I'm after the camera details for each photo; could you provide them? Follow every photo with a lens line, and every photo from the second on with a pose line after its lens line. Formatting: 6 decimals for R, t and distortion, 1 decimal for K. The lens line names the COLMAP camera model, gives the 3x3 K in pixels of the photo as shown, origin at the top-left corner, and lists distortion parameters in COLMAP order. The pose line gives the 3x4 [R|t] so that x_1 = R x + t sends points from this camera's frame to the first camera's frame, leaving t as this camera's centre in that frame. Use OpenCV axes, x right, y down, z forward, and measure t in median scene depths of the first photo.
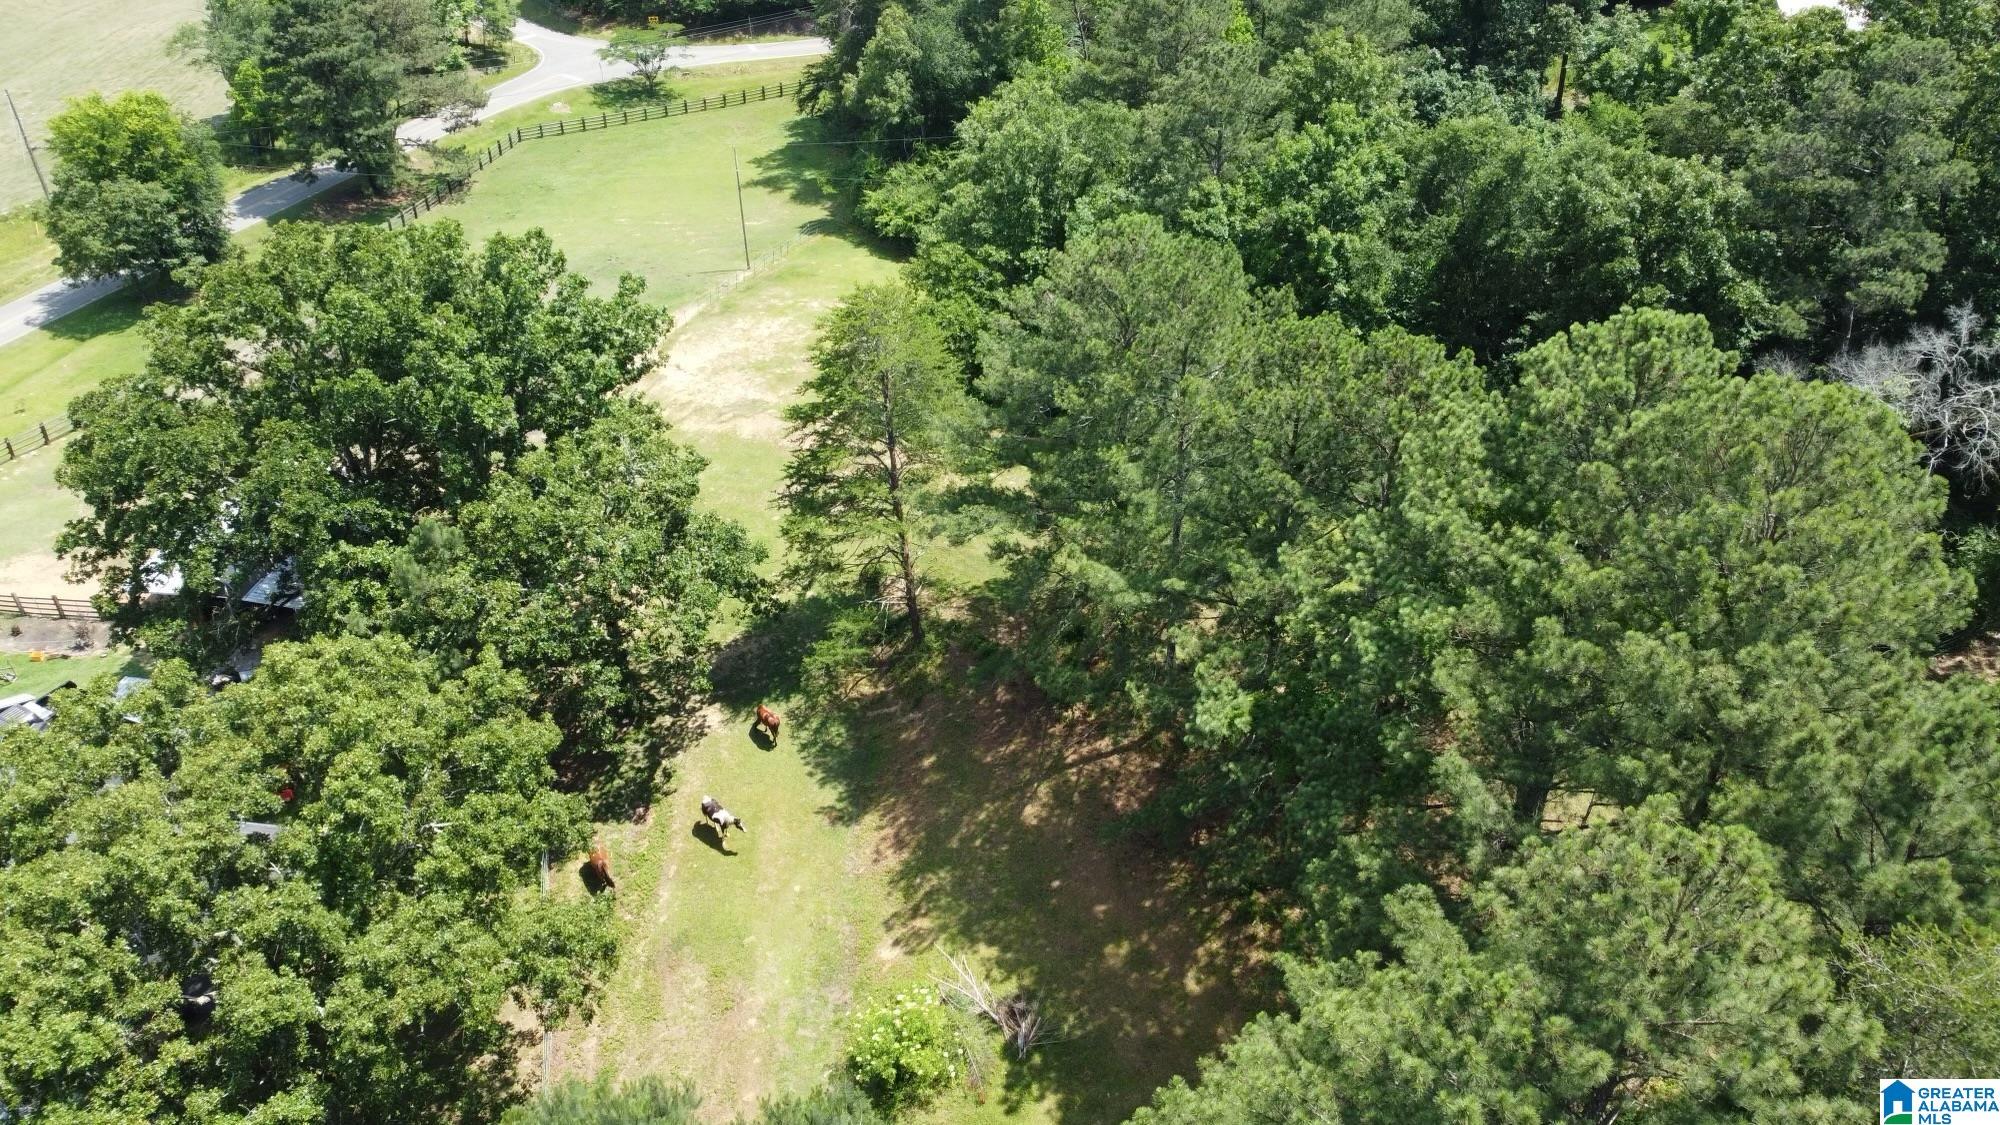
lens RADIAL K [[1513.1, 0, 987.3], [0, 1513.1, 550.5], [0, 0, 1]] dist [0.001438, -0.000622]
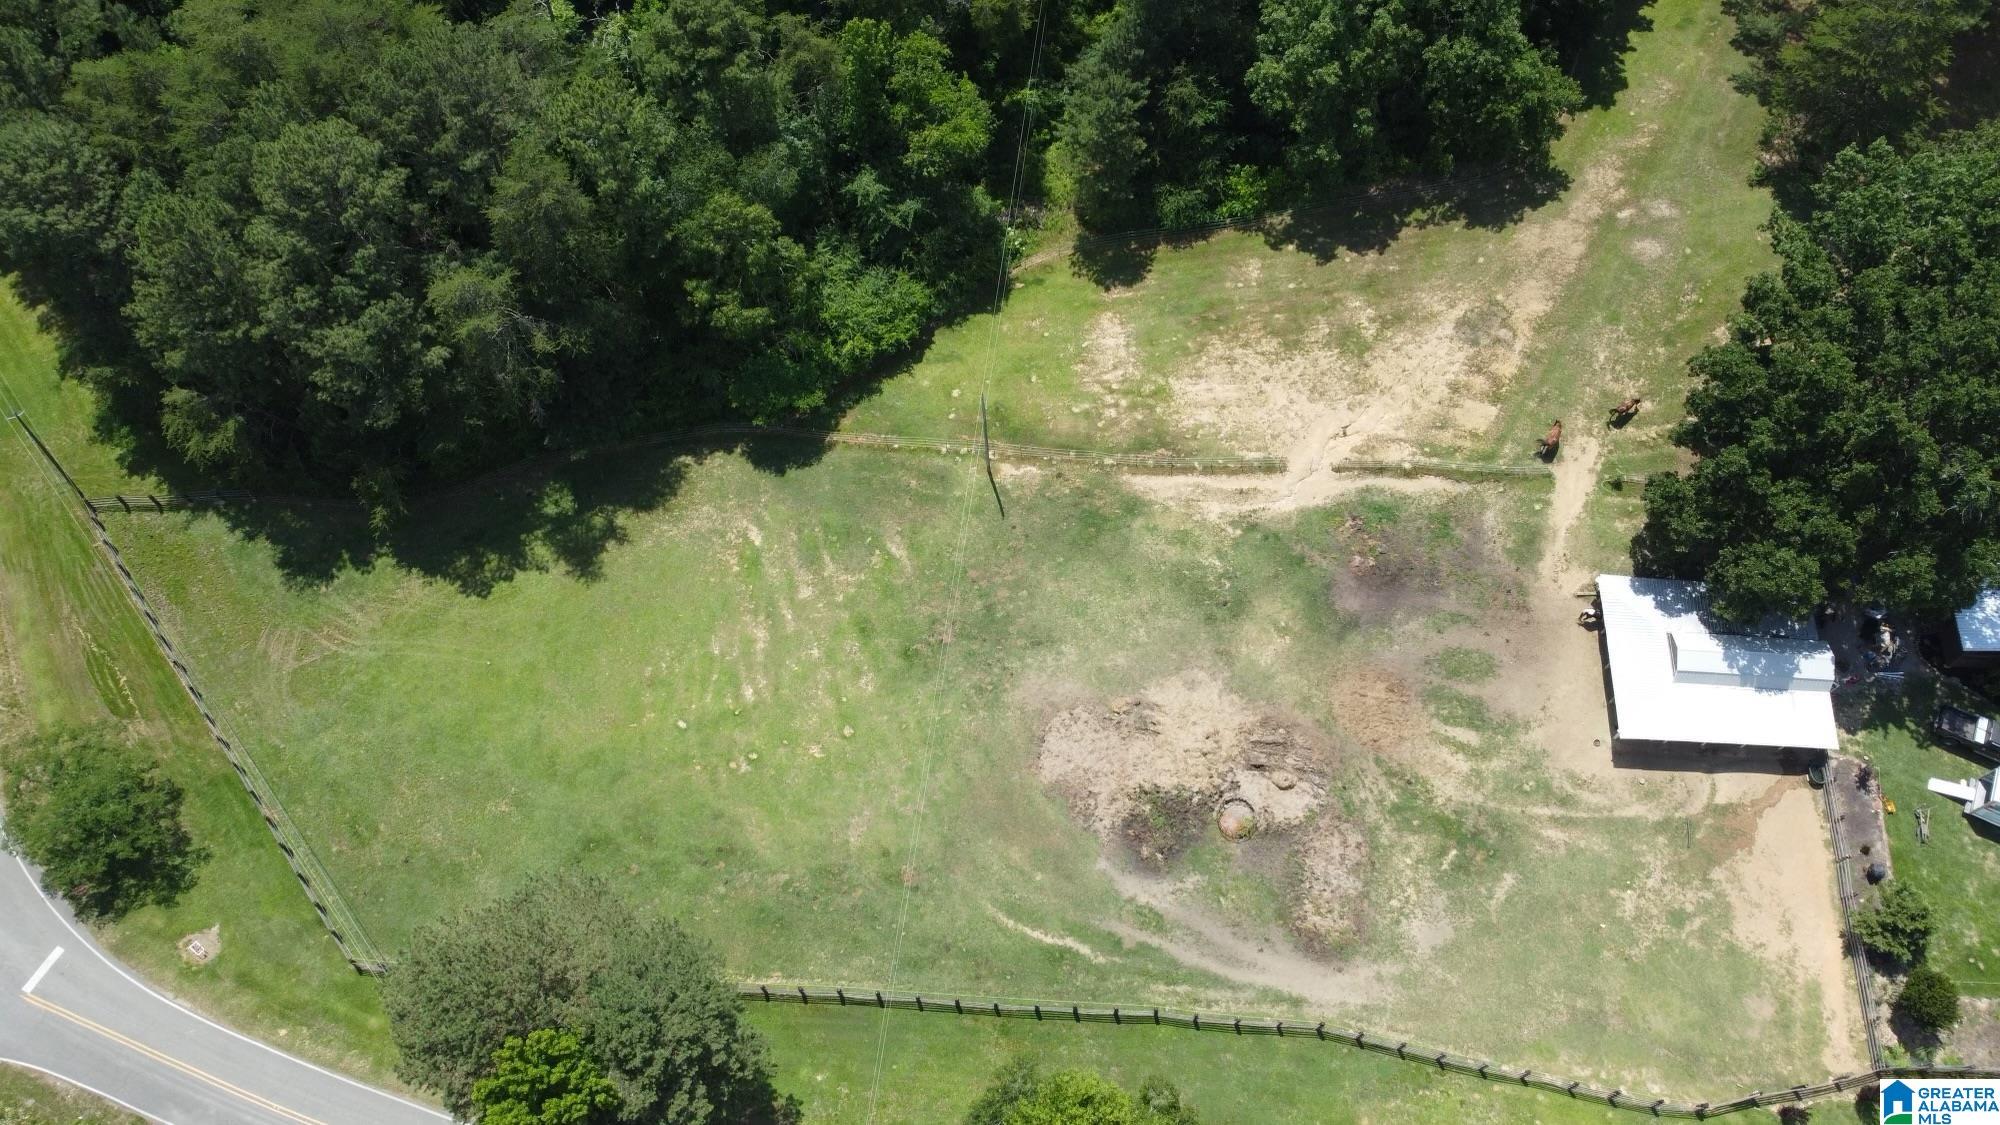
lens RADIAL K [[1513.1, 0, 991.7], [0, 1513.1, 568.9], [0, 0, 1]] dist [0.001438, -0.000622]
pose [[-0.089234, -0.882686, 0.461414, -1.184501], [0.568291, 0.335333, 0.751397, -1.595320], [-0.817974, 0.329268, 0.471700, 1.199124]]
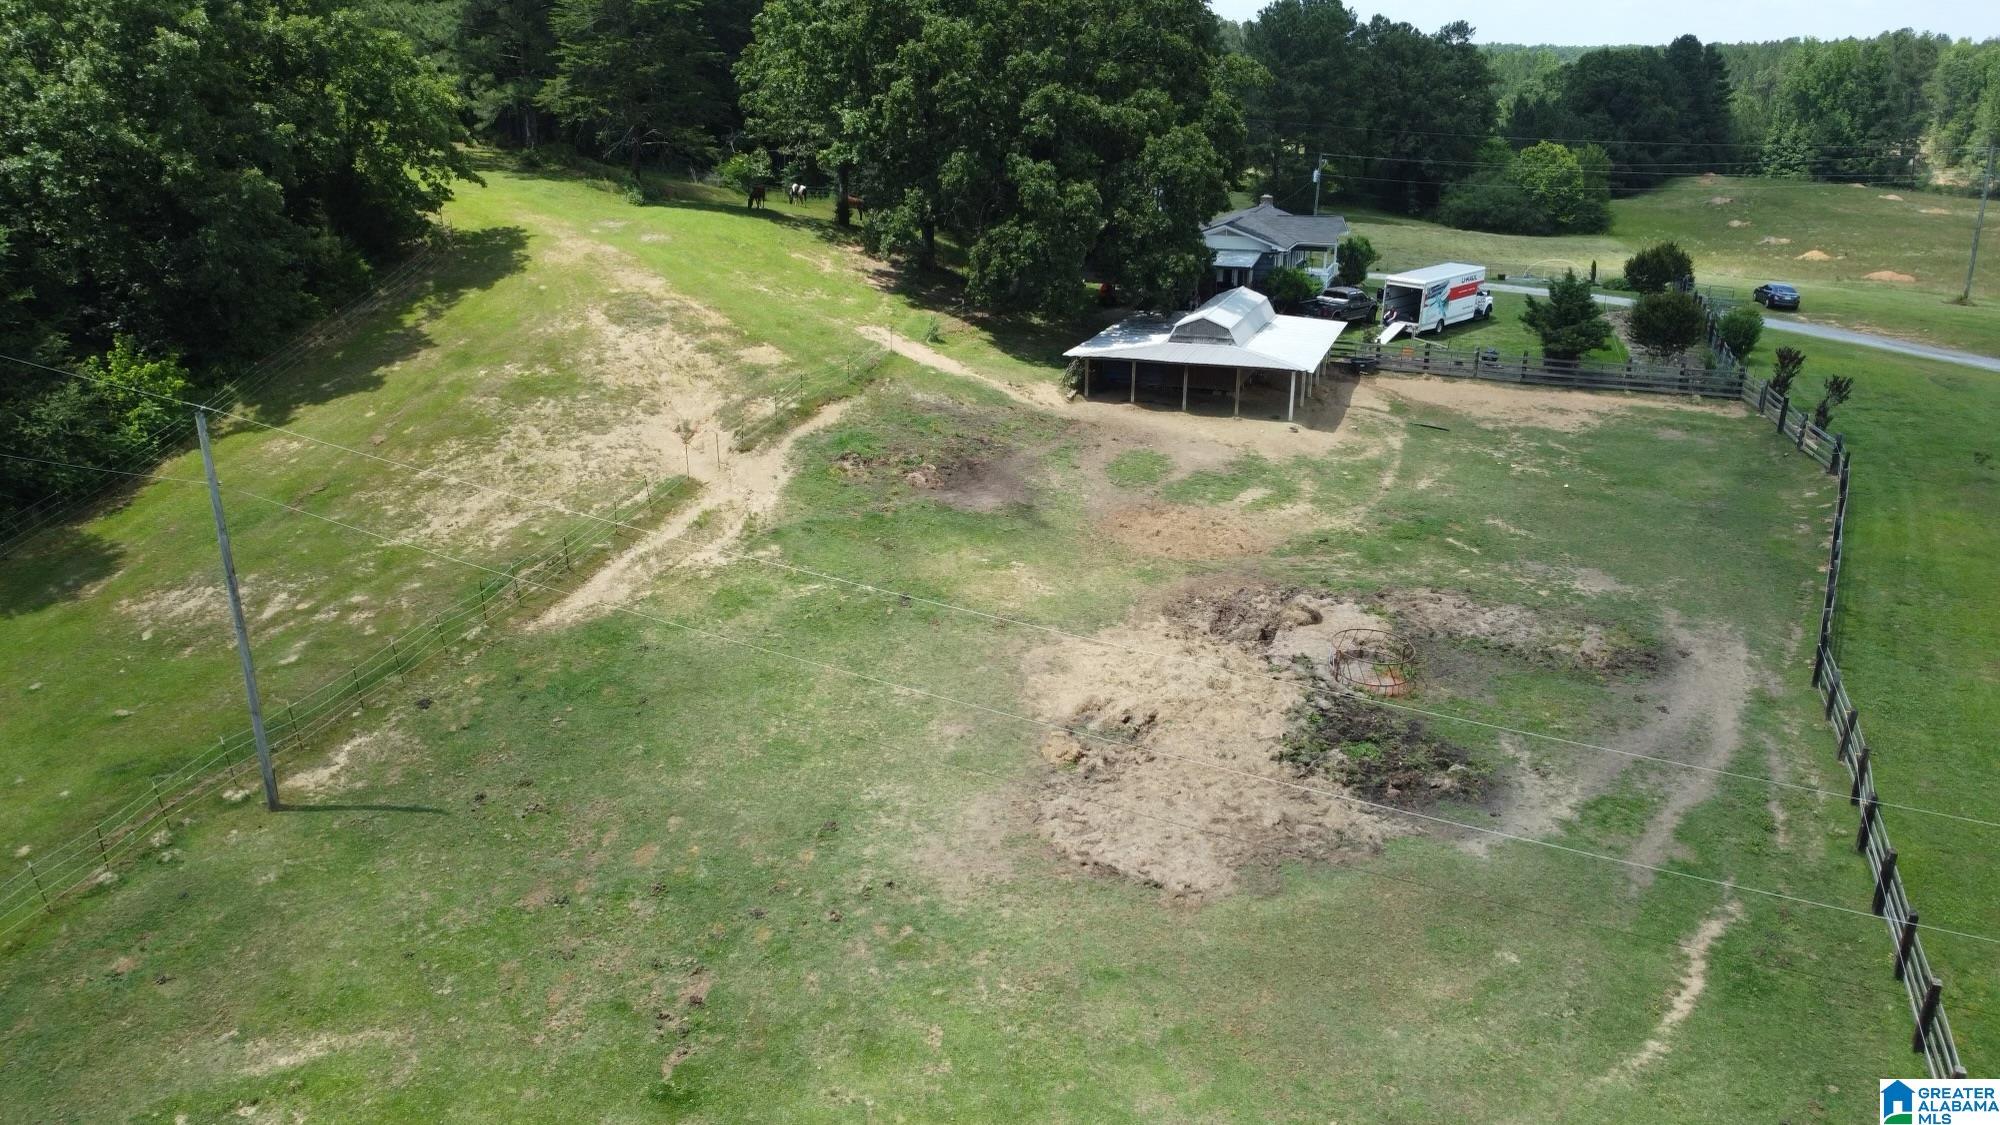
lens RADIAL K [[1513.1, 0, 989.2], [0, 1513.1, 560.4], [0, 0, 1]] dist [0.001438, -0.000622]
pose [[-0.982683, -0.050315, 0.178335, -0.678192], [0.113175, 0.599076, 0.792653, -0.853397], [-0.146719, 0.799110, -0.583007, 2.186355]]
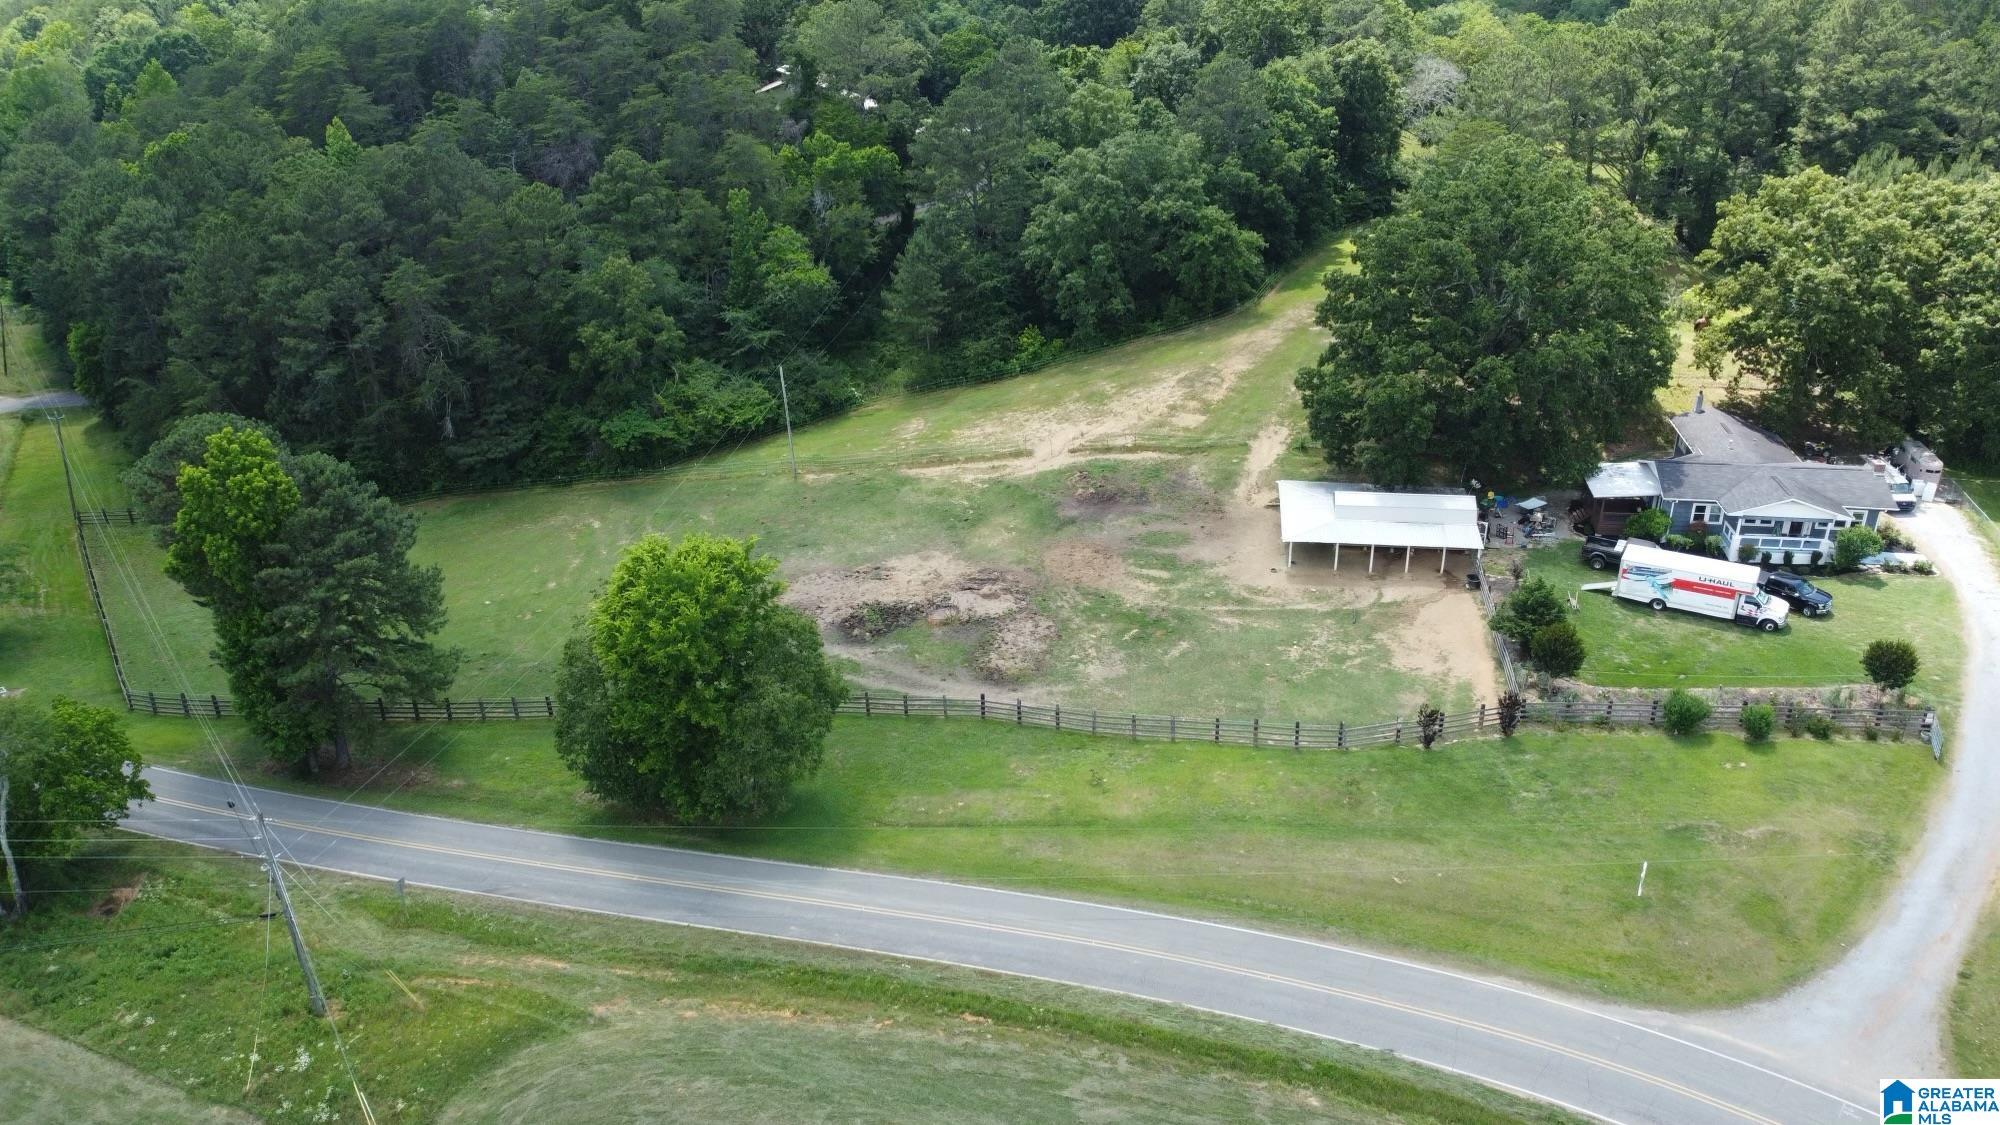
lens RADIAL K [[1513.1, 0, 980.2], [0, 1513.1, 579.6], [0, 0, 1]] dist [0.001438, -0.000622]
pose [[0.002615, -0.422000, 0.906592, -2.217775], [0.593032, 0.730624, 0.338380, -0.808301], [-0.805175, 0.536753, 0.252170, 1.319683]]
